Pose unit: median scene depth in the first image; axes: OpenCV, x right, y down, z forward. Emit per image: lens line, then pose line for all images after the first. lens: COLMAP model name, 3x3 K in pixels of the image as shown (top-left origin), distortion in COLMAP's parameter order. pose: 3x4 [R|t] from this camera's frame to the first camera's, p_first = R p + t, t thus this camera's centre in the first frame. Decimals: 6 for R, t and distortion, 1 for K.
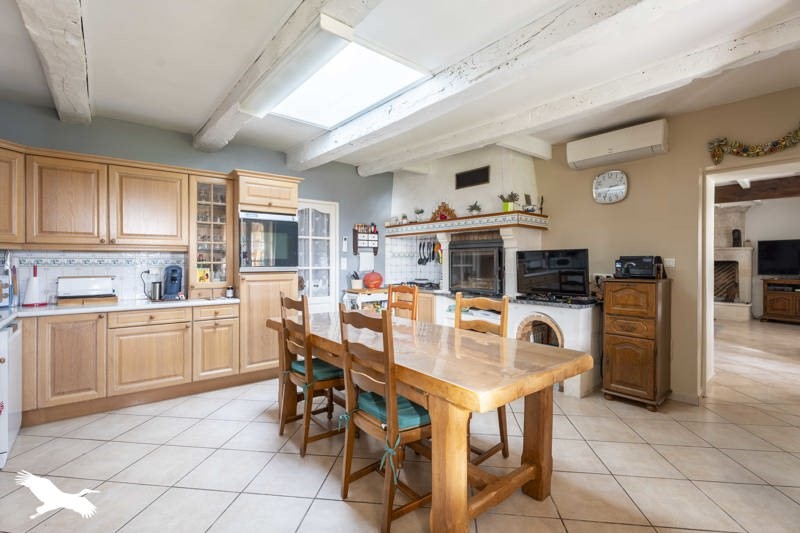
lens RADIAL K [[369.7, 0, 401.0], [0, 369.7, 267.7], [0, 0, 1]] dist [-0.002367, -0.000260]
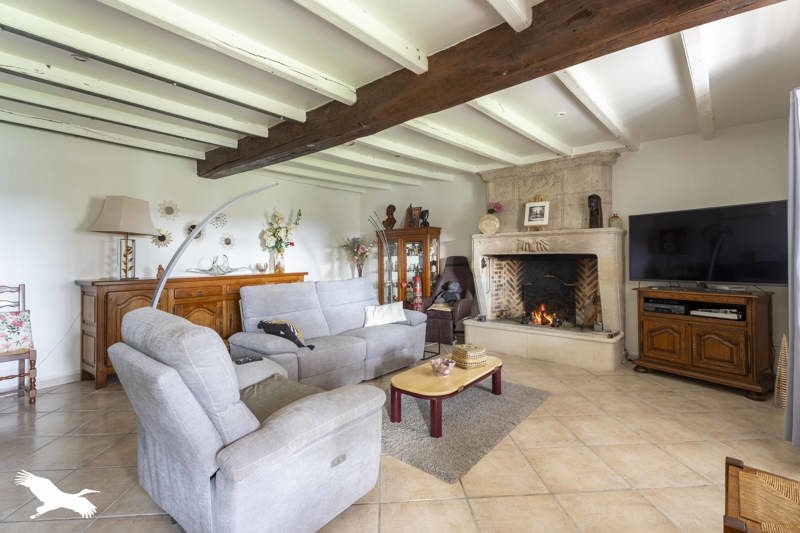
lens RADIAL K [[369.7, 0, 398.6], [0, 369.7, 262.2], [0, 0, 1]] dist [-0.002367, -0.000260]
pose [[0.996023, 0.002315, 0.089067, 0.591945], [-0.000901, 0.999873, -0.015922, 0.002640], [-0.089092, 0.015778, 0.995898, 0.504764]]
